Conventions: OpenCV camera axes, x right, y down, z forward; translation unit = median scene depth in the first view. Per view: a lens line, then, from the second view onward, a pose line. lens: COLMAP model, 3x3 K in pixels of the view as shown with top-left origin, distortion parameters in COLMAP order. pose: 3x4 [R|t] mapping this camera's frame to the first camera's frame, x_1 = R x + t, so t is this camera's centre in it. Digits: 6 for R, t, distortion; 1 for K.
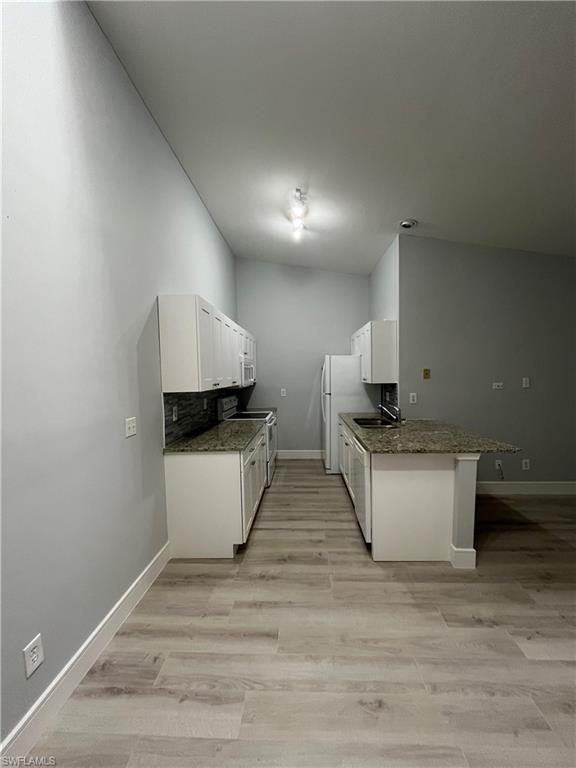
lens RADIAL K [[309.5, 0, 291.3], [0, 309.5, 387.5], [0, 0, 1]] dist [-0.004519, -0.000209]
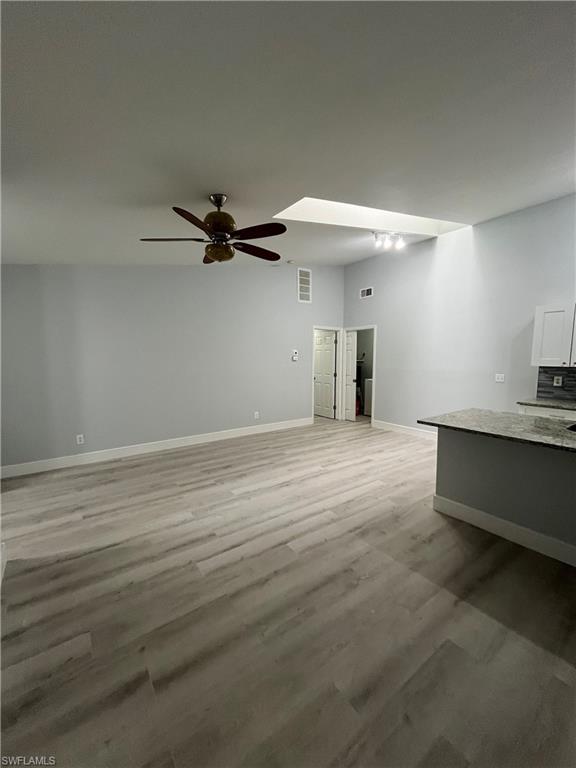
lens RADIAL K [[309.5, 0, 291.1], [0, 309.5, 386.3], [0, 0, 1]] dist [-0.004519, -0.000209]
pose [[-0.777735, 0.075229, -0.624074, 1.711994], [-0.016669, 0.989995, 0.140112, -0.087764], [0.628371, 0.119372, -0.768700, 1.460496]]
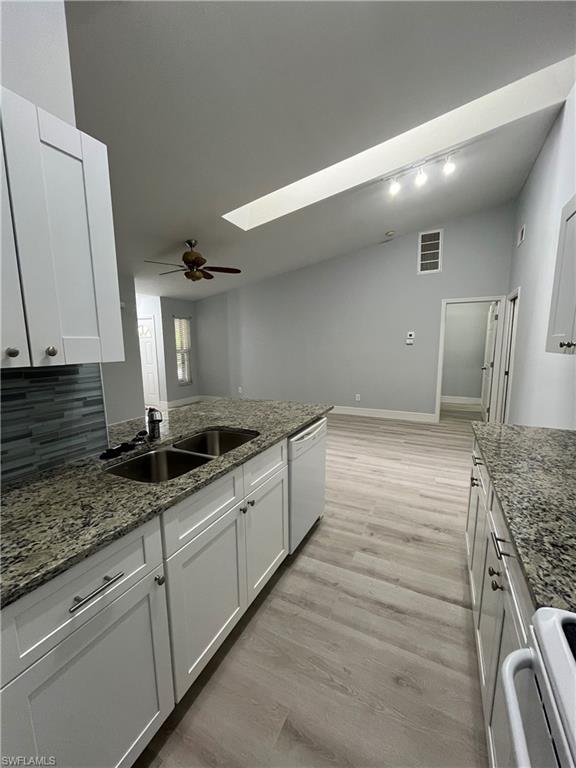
lens RADIAL K [[309.5, 0, 289.1], [0, 309.5, 387.6], [0, 0, 1]] dist [-0.004519, -0.000209]
pose [[-0.912268, -0.036178, 0.407994, -0.041373], [0.039315, 0.983758, 0.175142, -0.055716], [-0.407703, 0.175817, -0.896028, 1.884555]]
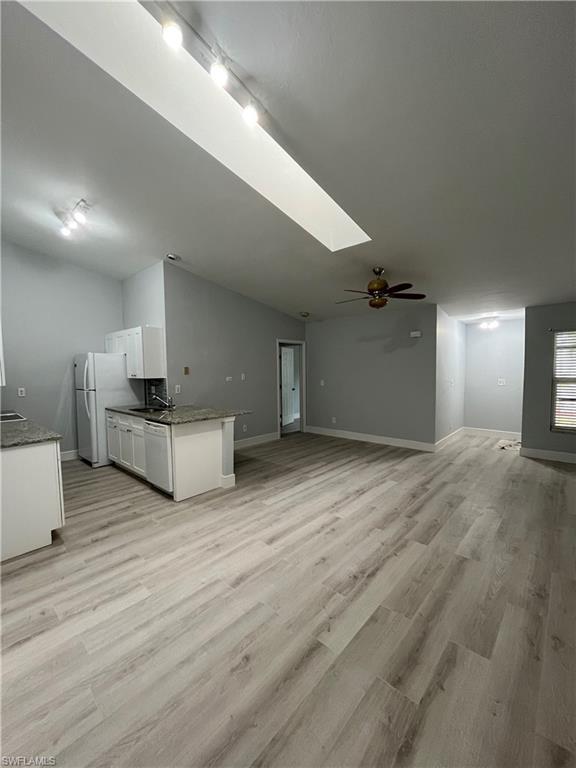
lens RADIAL K [[309.5, 0, 291.7], [0, 309.5, 386.9], [0, 0, 1]] dist [-0.004519, -0.000209]
pose [[0.635348, -0.033208, 0.771512, -0.463653], [0.034422, 0.999300, 0.014665, 0.032384], [-0.771458, 0.017240, 0.636046, -0.306318]]
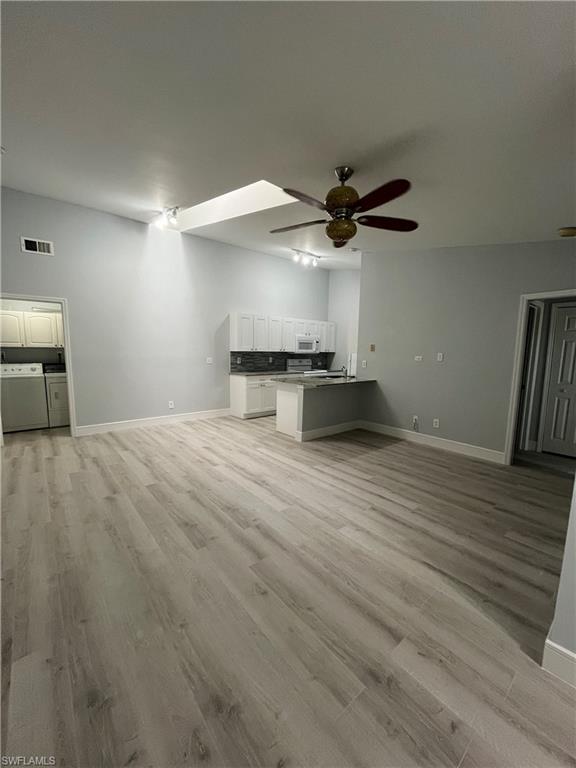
lens RADIAL K [[309.5, 0, 291.5], [0, 309.5, 387.4], [0, 0, 1]] dist [-0.004519, -0.000209]
pose [[0.675550, 0.117002, -0.727971, 1.875901], [-0.058292, 0.992714, 0.105459, 0.013332], [0.735006, -0.028808, 0.677448, -0.402253]]
